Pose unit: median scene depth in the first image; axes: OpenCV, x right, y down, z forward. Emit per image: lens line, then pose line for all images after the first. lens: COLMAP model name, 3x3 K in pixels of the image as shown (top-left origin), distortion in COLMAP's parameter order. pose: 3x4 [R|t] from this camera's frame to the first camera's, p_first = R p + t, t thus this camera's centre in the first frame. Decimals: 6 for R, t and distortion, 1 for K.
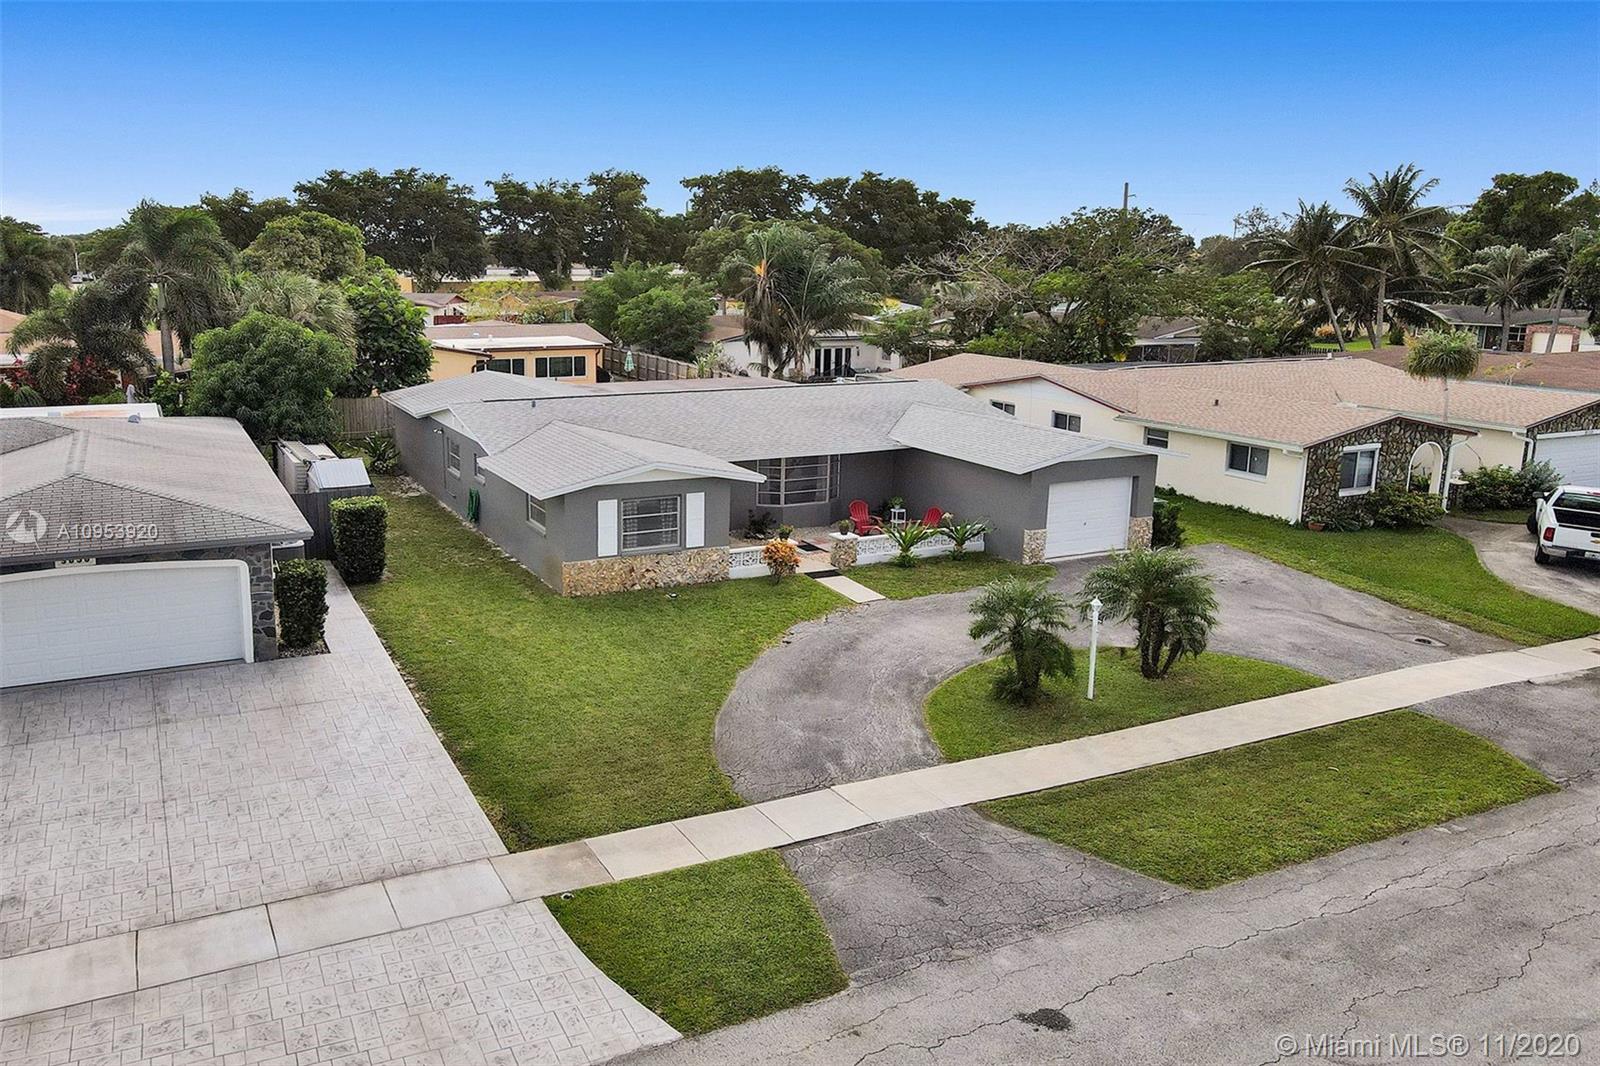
lens RADIAL K [[1226.9, 0, 747.6], [0, 1226.9, 531.3], [0, 0, 1]] dist [0.009788, 0.001889]
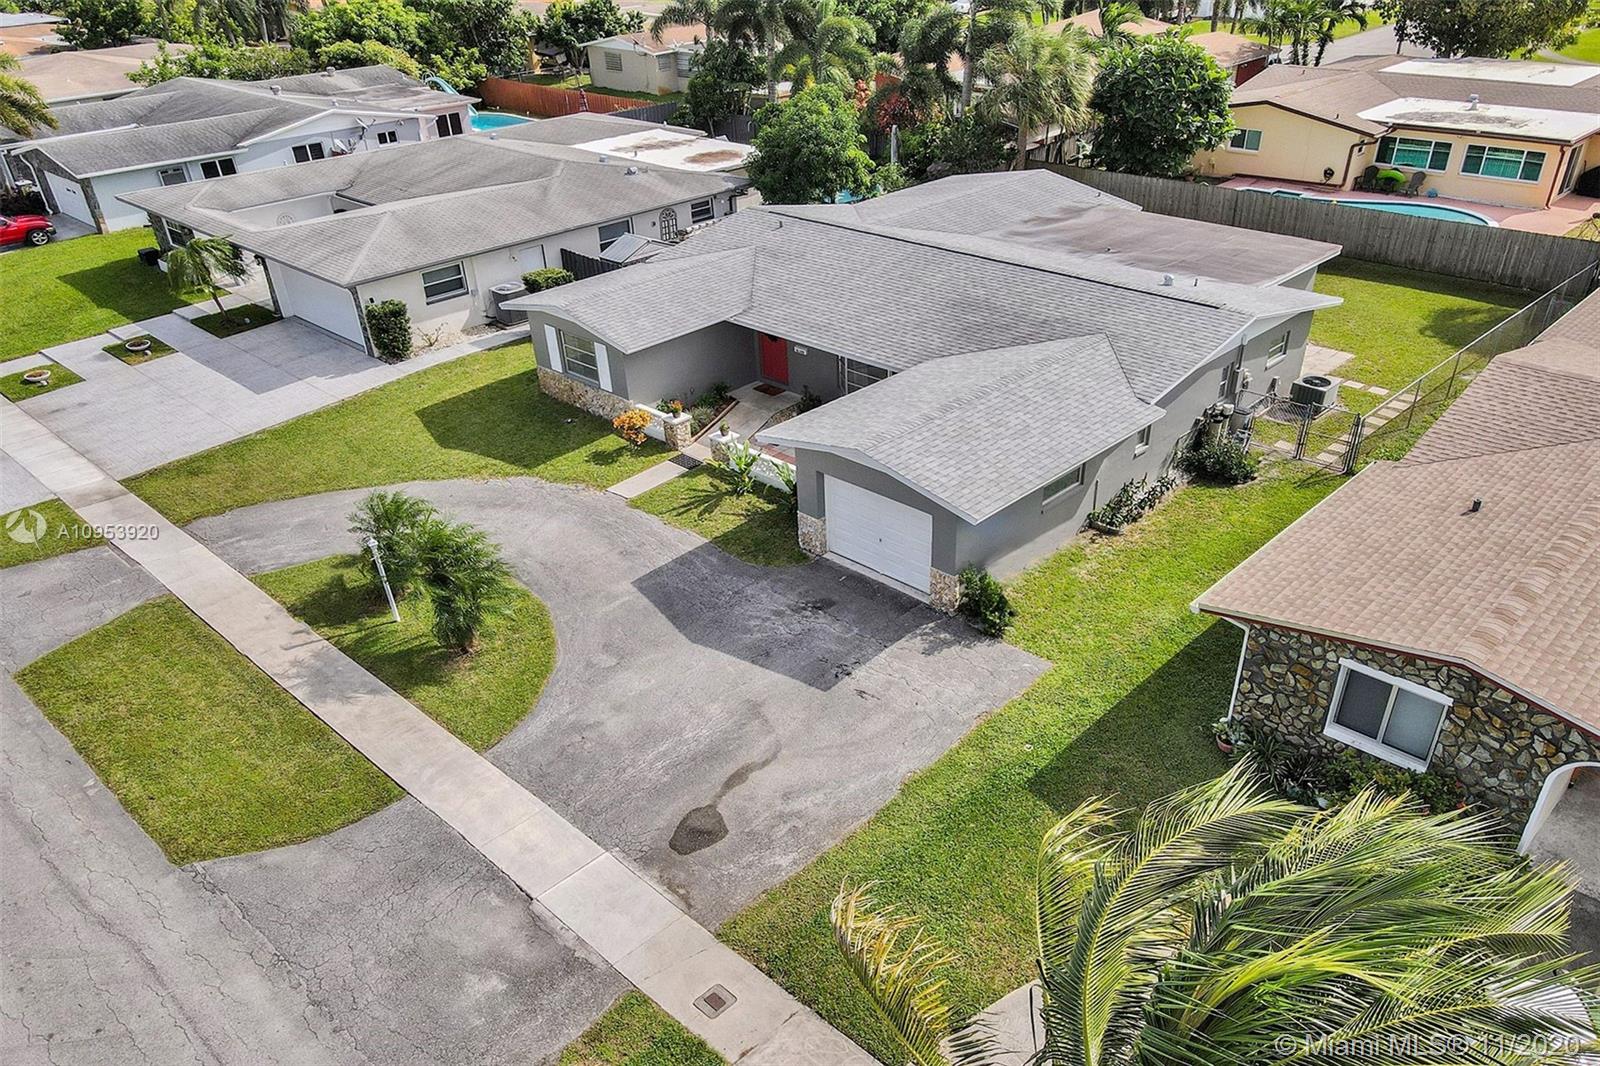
lens RADIAL K [[1226.9, 0, 747.6], [0, 1226.9, 531.3], [0, 0, 1]] dist [0.009788, 0.001889]
pose [[0.341666, 0.442226, -0.829277, 0.767891], [-0.188384, 0.896695, 0.400562, -0.268384], [0.920748, 0.019364, 0.389678, 0.511131]]
